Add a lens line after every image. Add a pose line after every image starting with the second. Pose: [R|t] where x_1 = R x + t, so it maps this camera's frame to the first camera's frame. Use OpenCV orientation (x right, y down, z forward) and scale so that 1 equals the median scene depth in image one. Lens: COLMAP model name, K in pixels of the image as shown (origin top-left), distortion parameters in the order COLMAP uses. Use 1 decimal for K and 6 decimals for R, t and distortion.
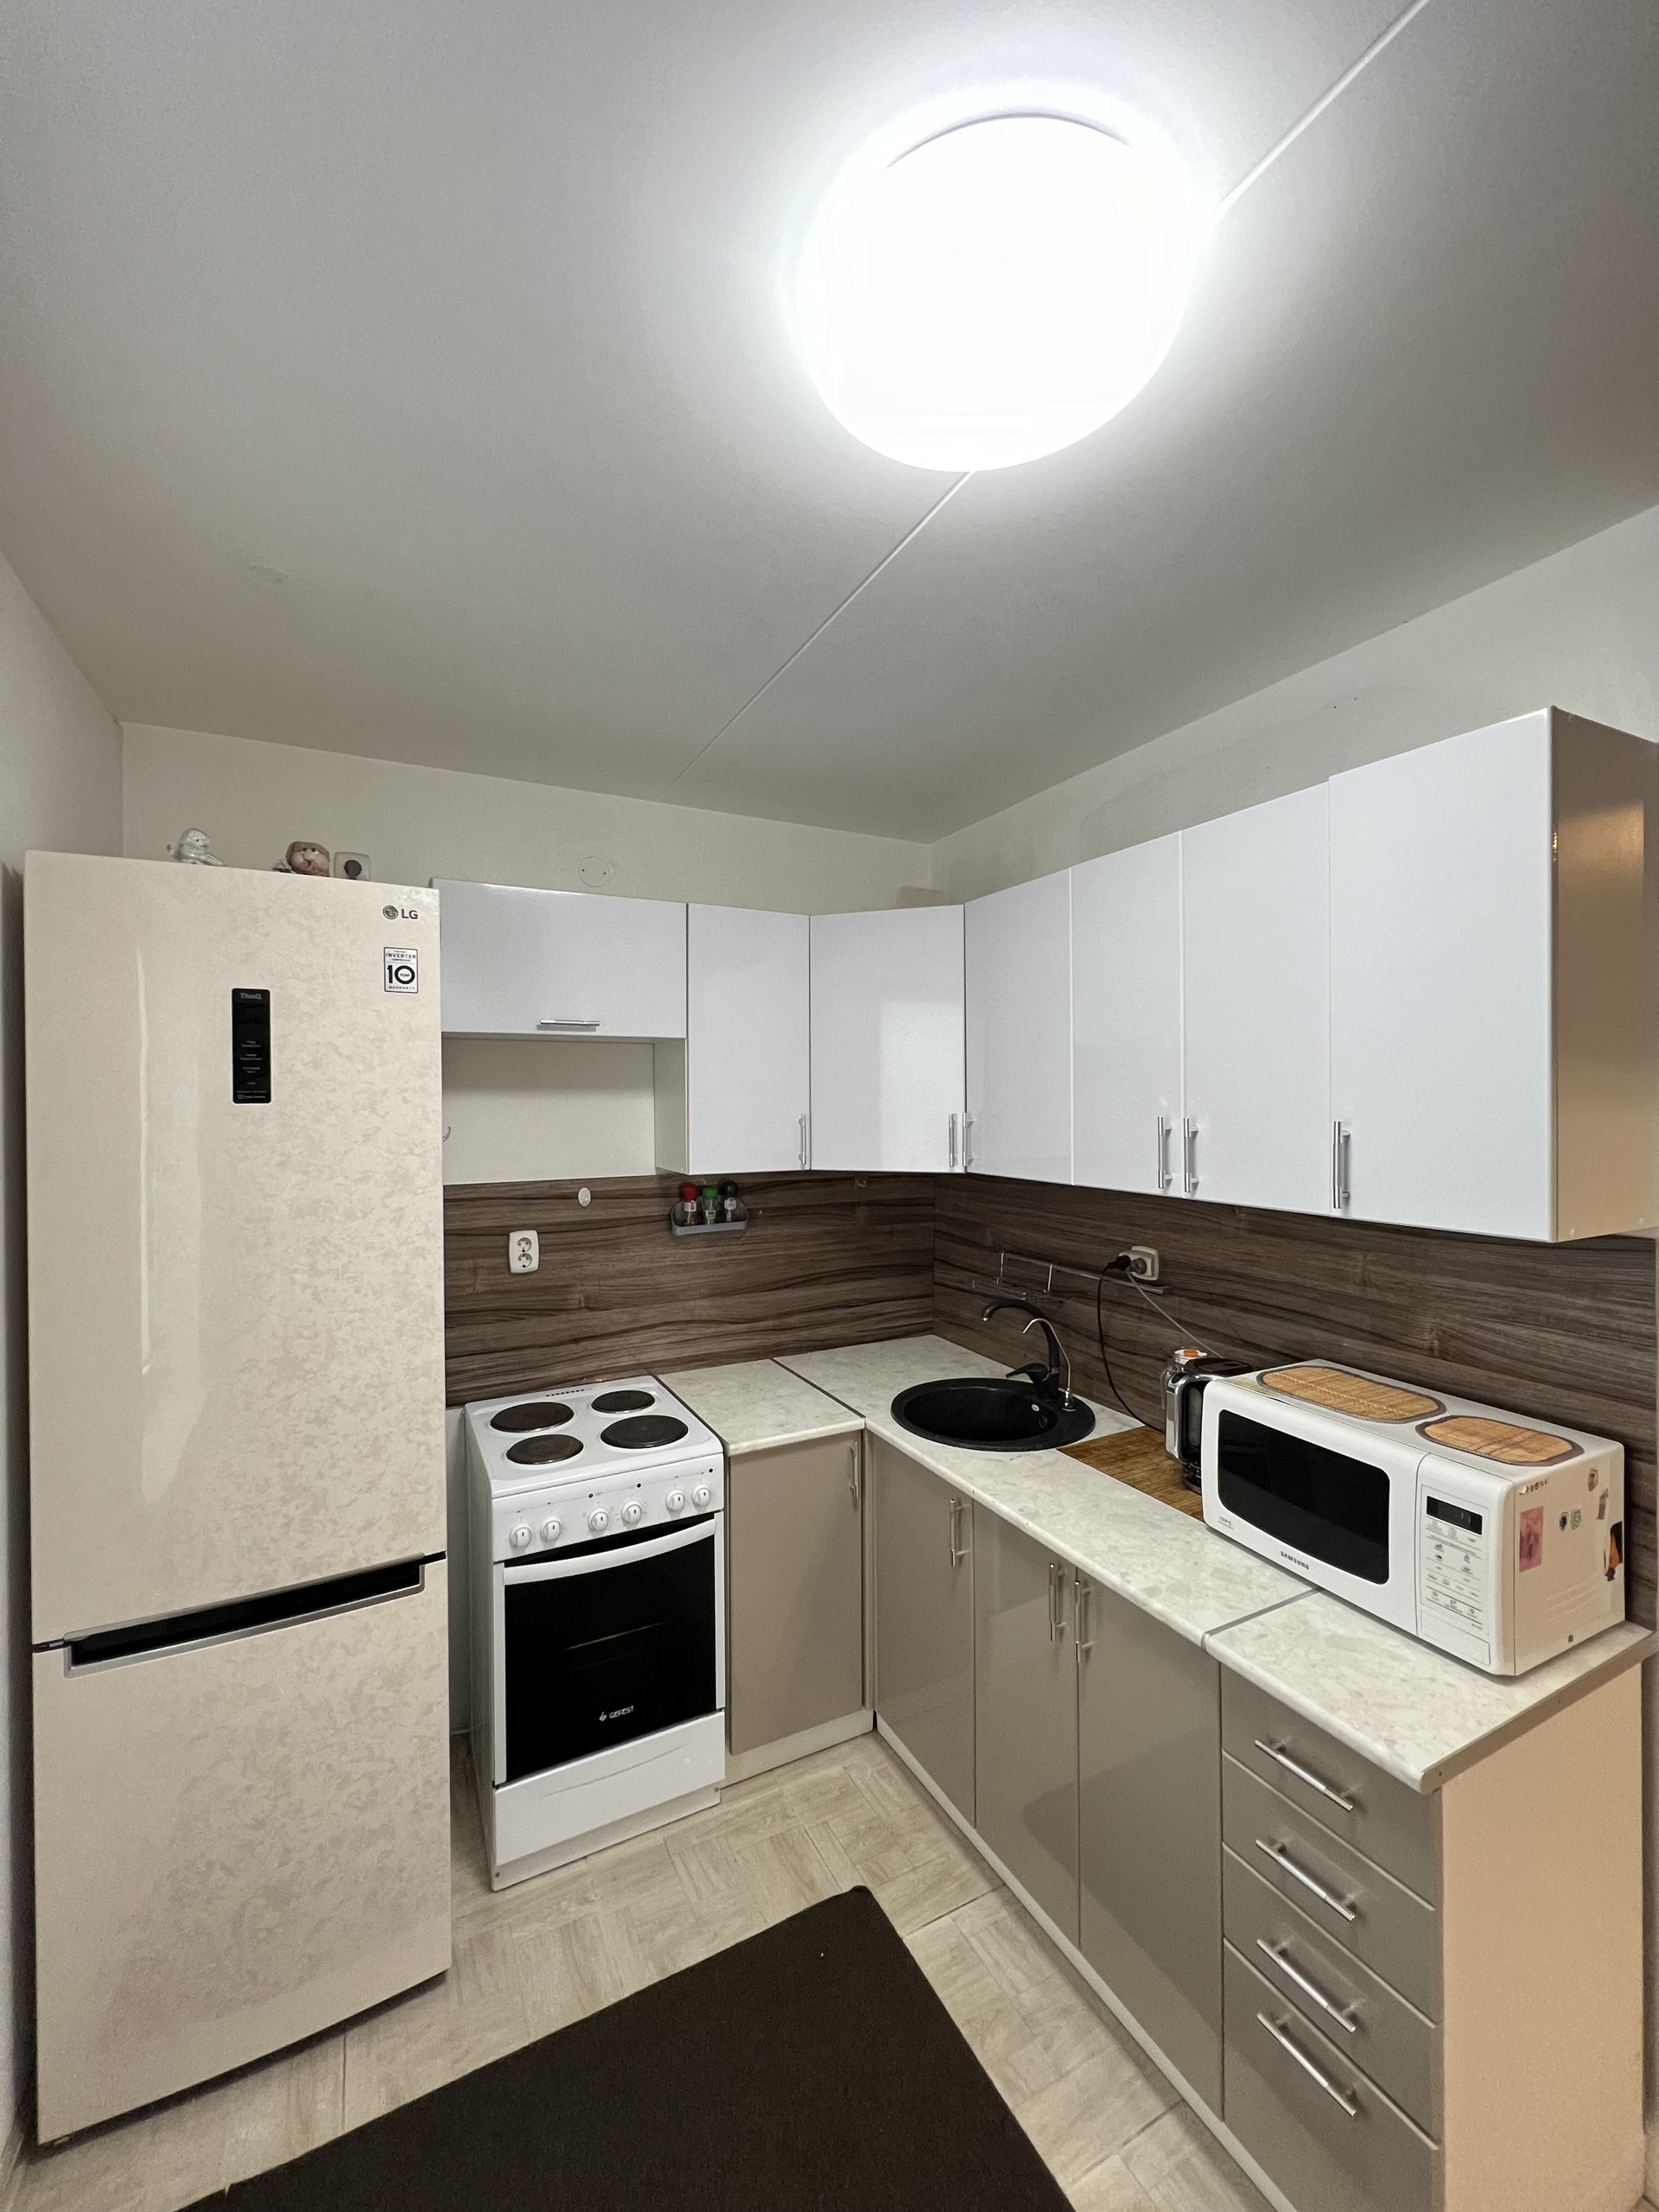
lens RADIAL K [[891.2, 0, 830.6], [0, 891.2, 1103.2], [0, 0, 1]] dist [-0.001228, 0.000887]
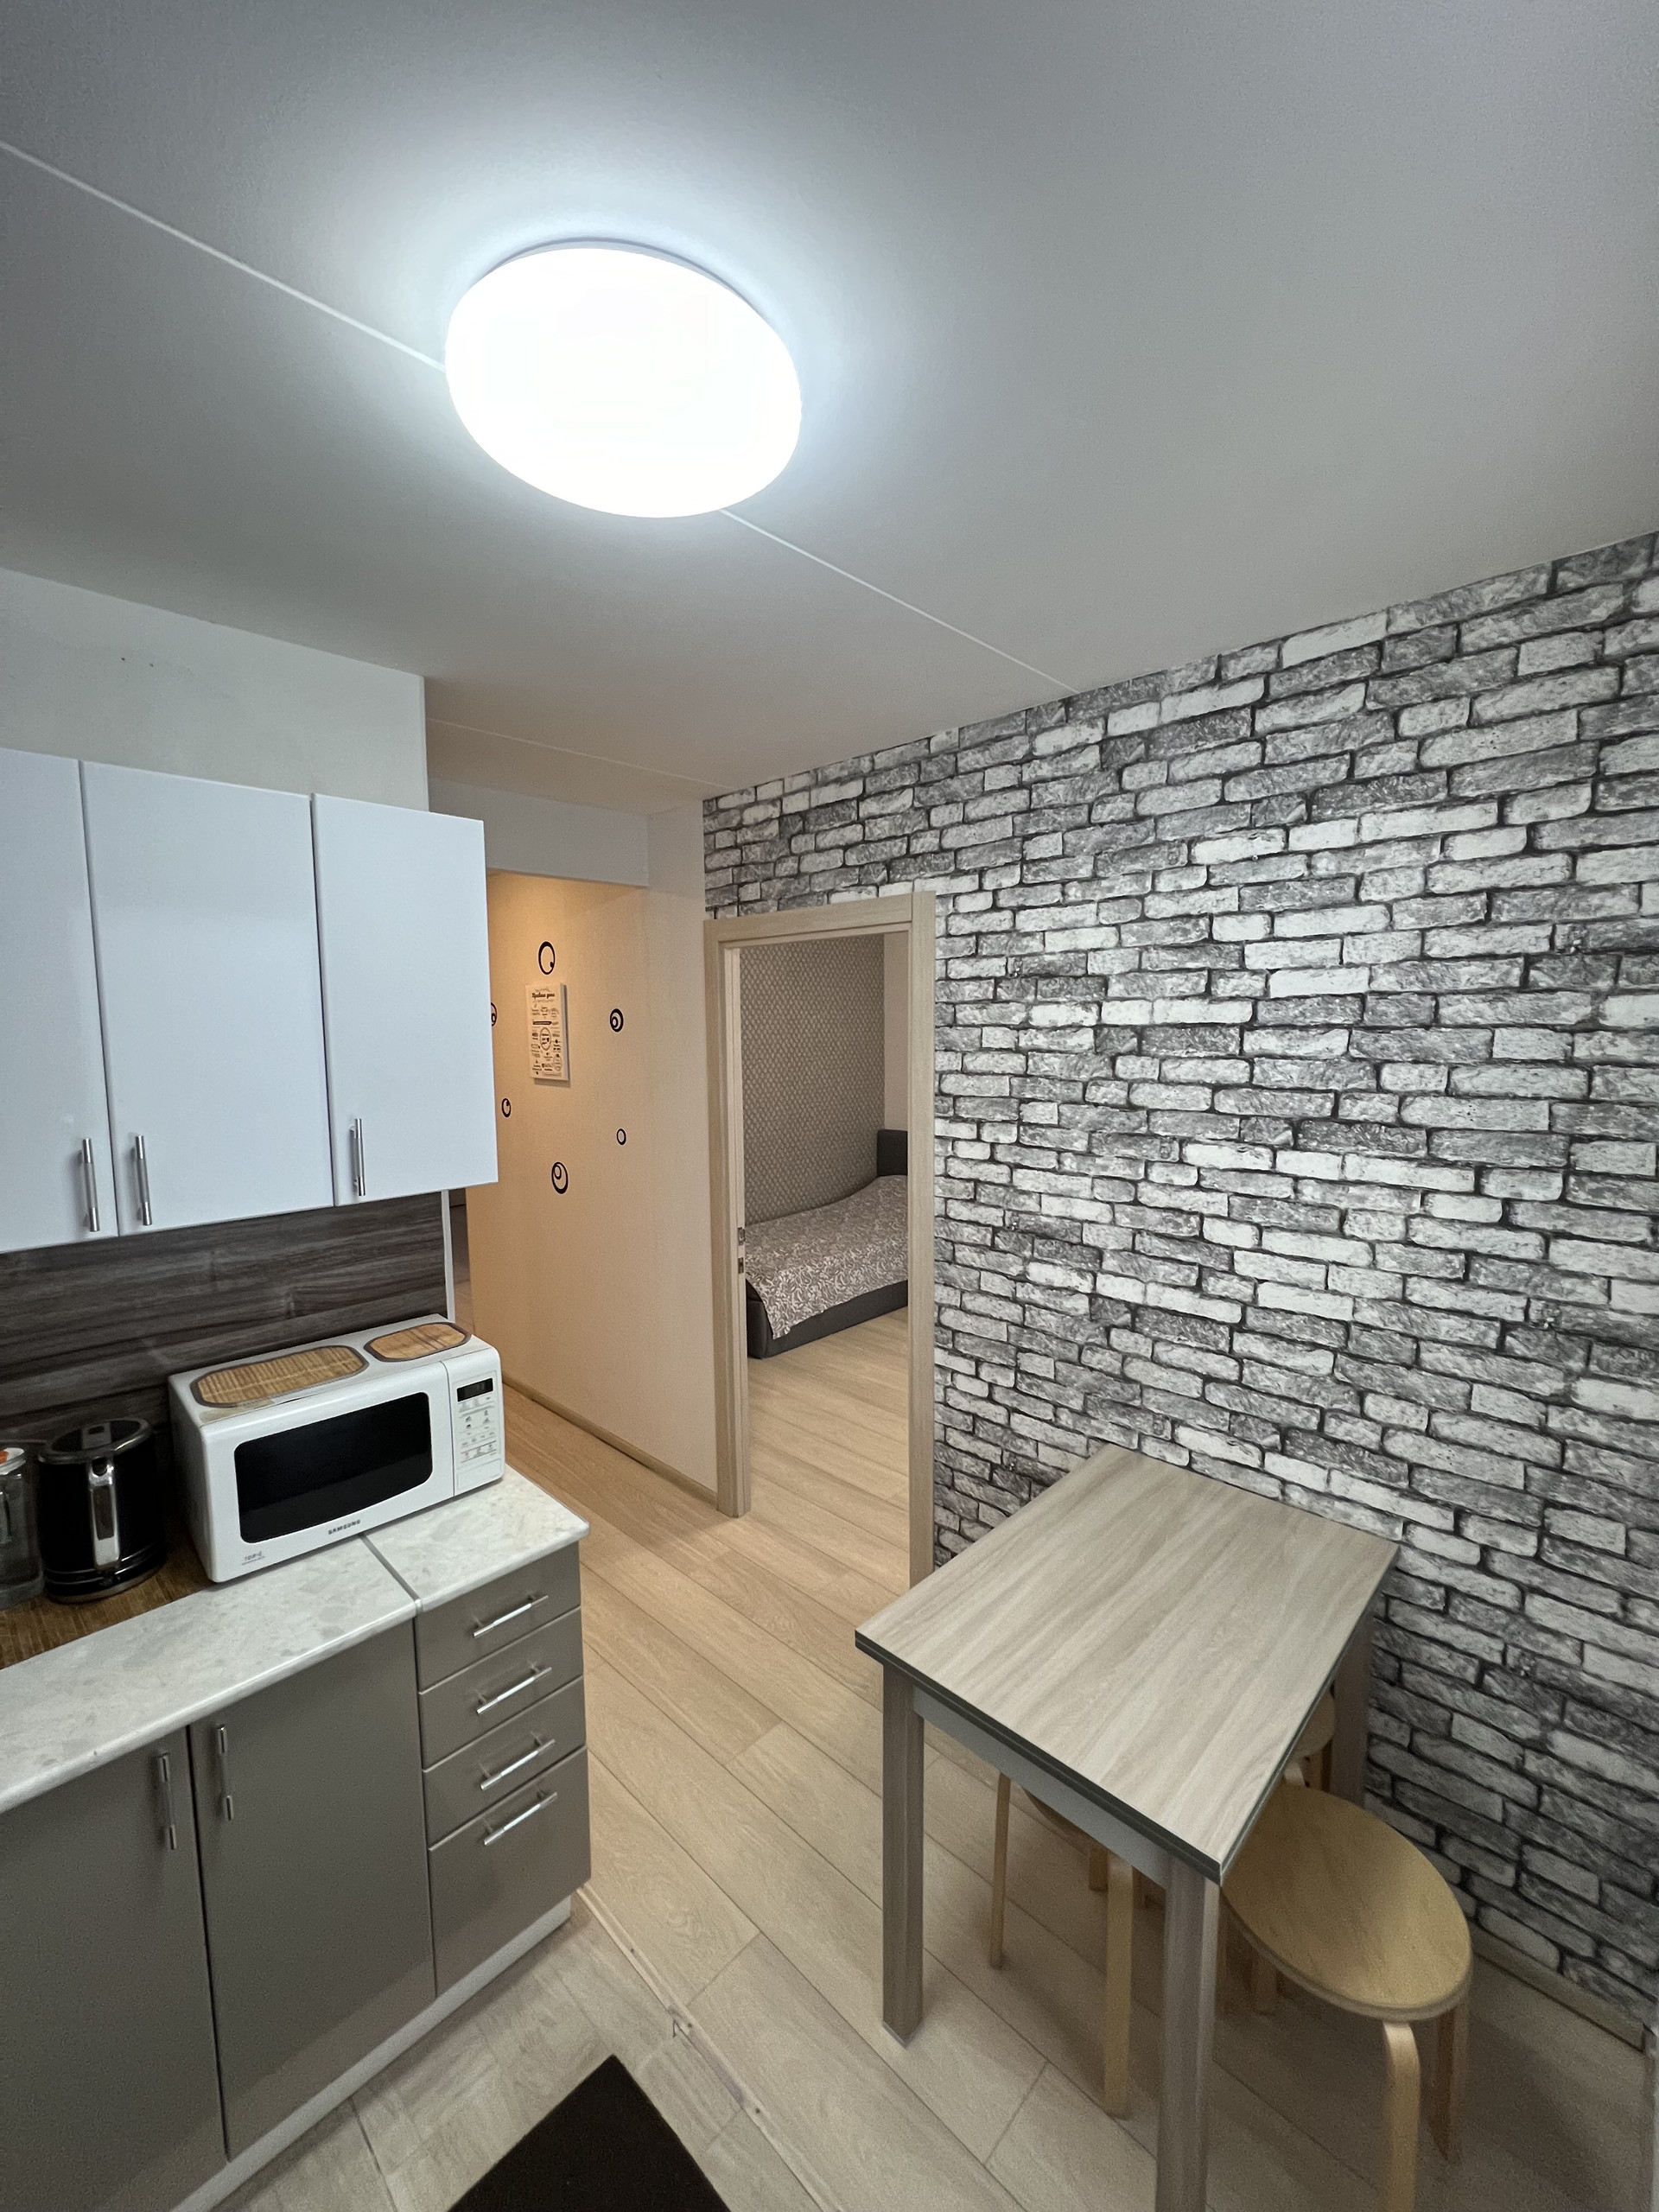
lens RADIAL K [[891.2, 0, 826.9], [0, 891.2, 1104.1], [0, 0, 1]] dist [-0.001228, 0.000887]
pose [[-0.310994, -0.083411, 0.946745, -0.532012], [0.018173, 0.995437, 0.093670, -0.072495], [-0.950238, 0.046336, -0.308059, 0.626672]]
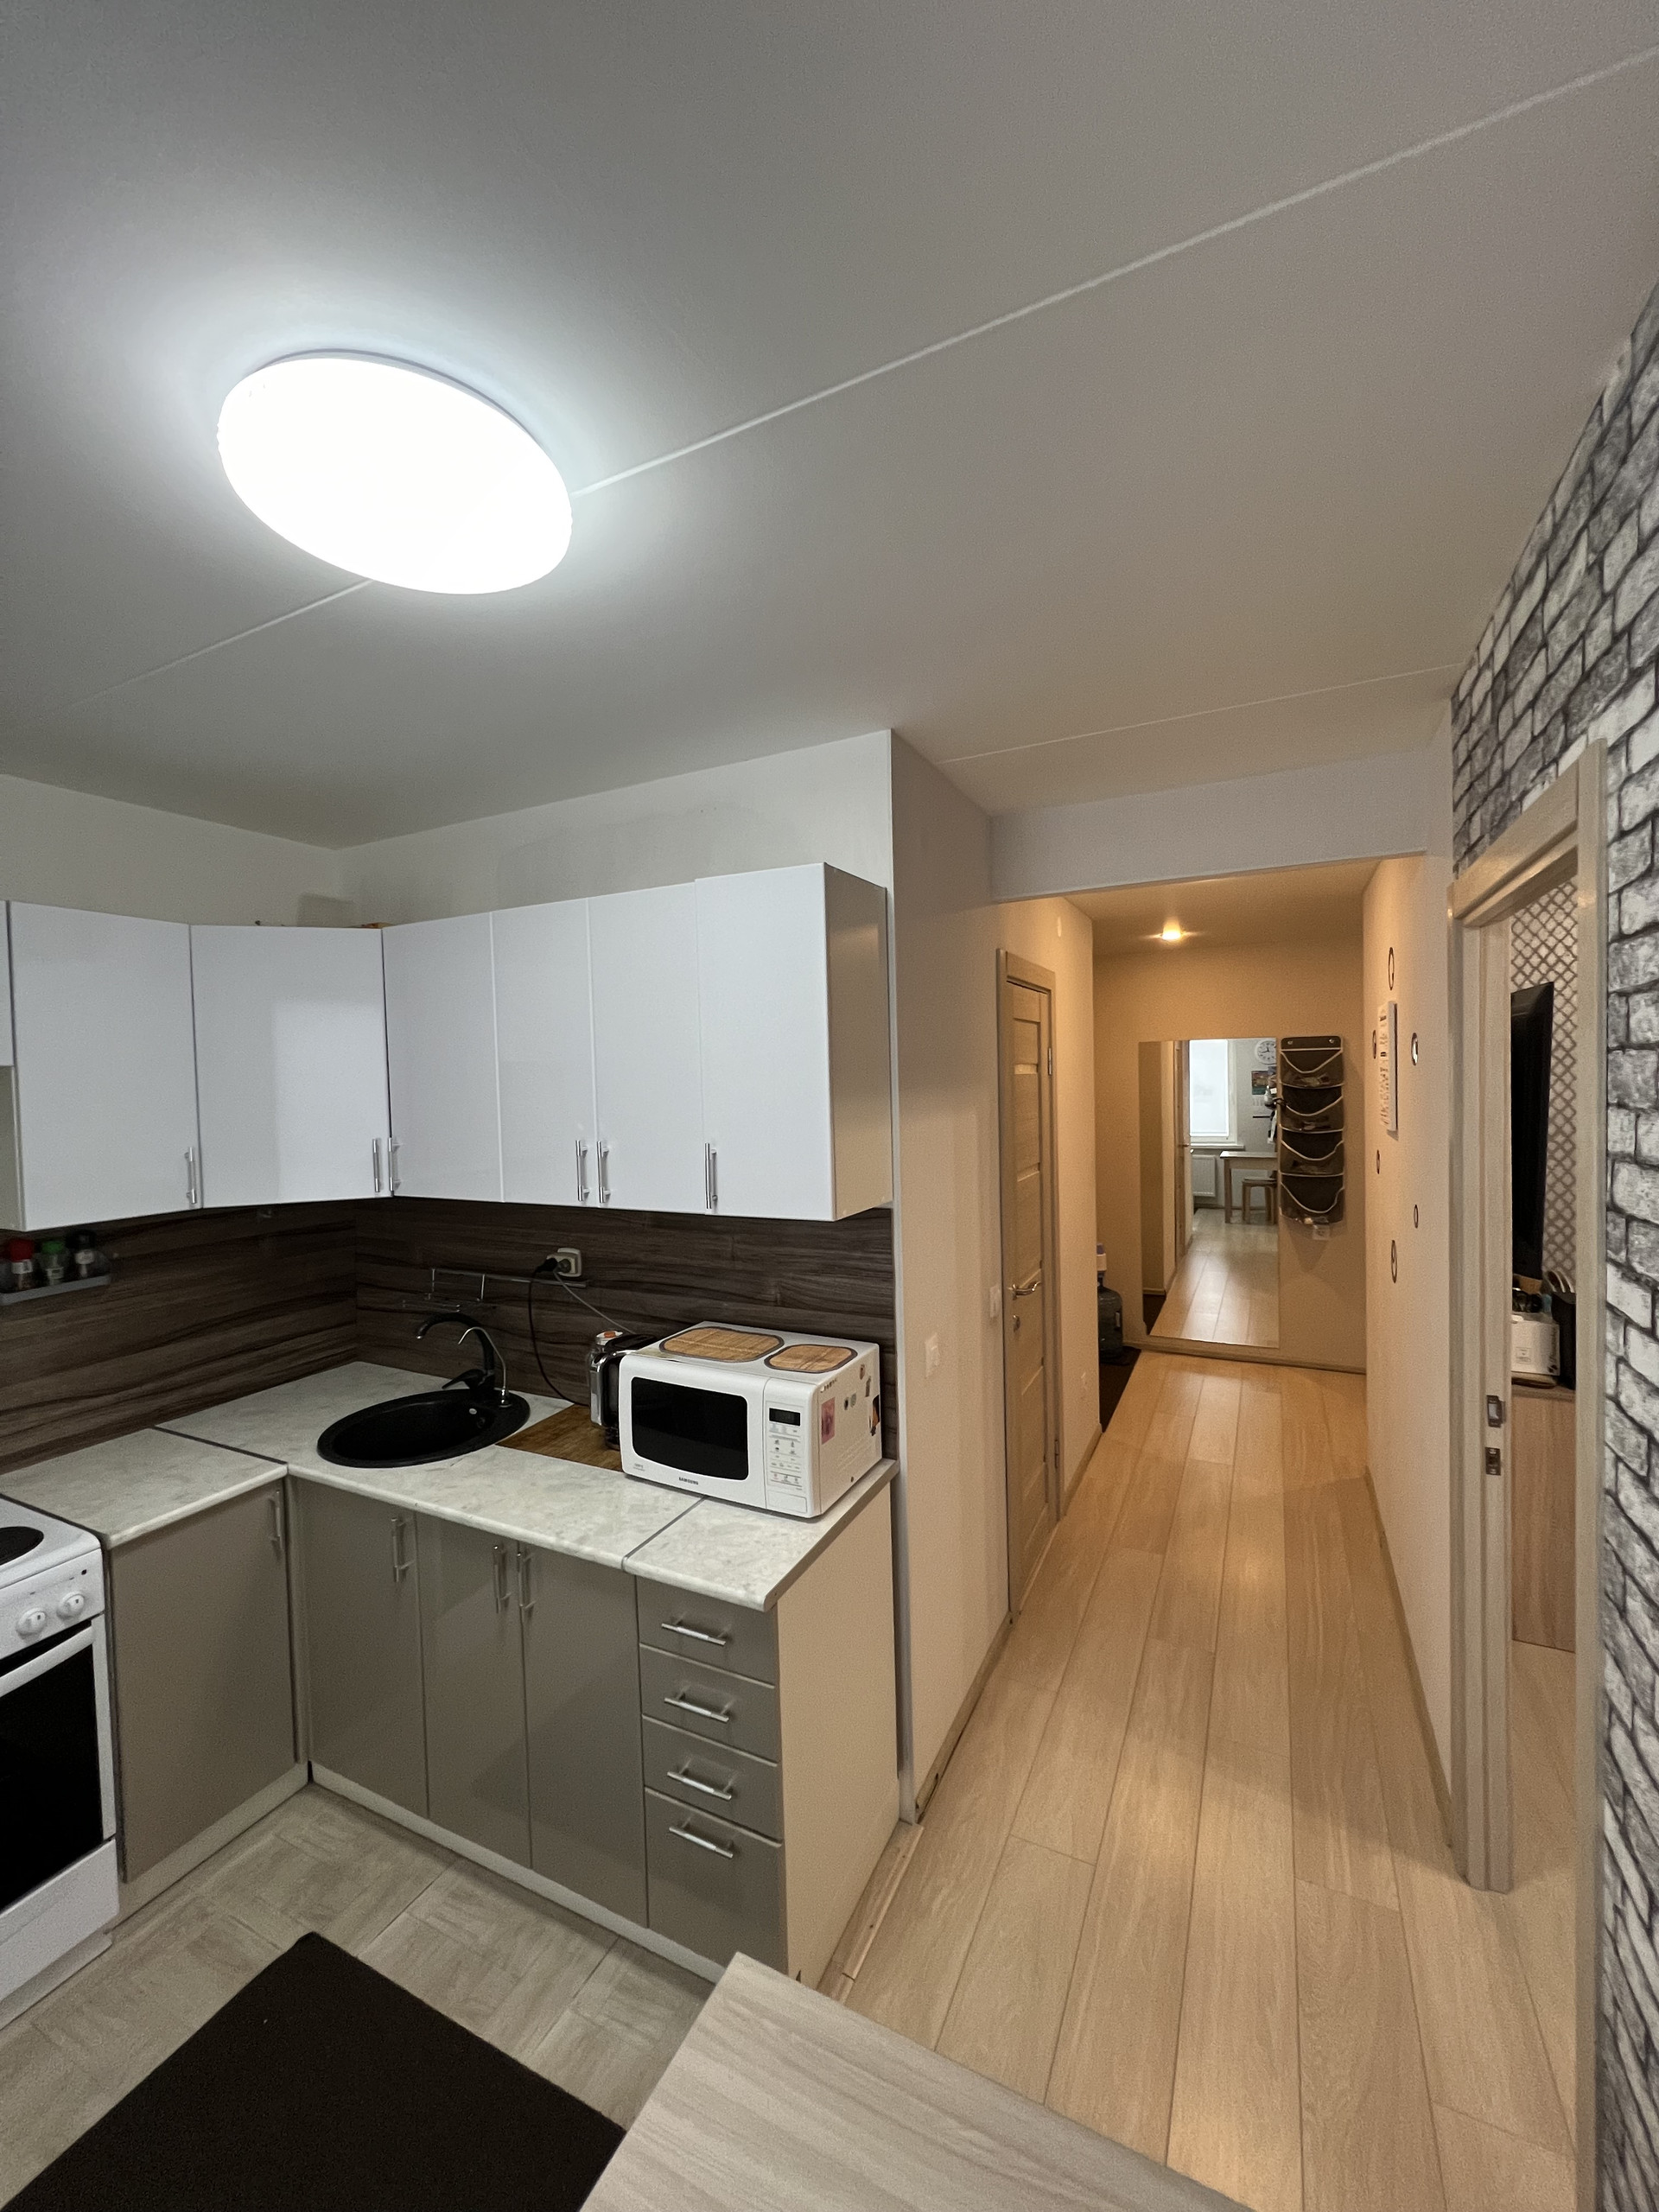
lens RADIAL K [[891.2, 0, 829.7], [0, 891.2, 1100.5], [0, 0, 1]] dist [-0.001228, 0.000887]
pose [[0.810839, -0.032970, 0.584340, -0.044591], [0.024889, 0.999451, 0.021855, -0.054156], [-0.584740, -0.003177, 0.811214, -0.144655]]
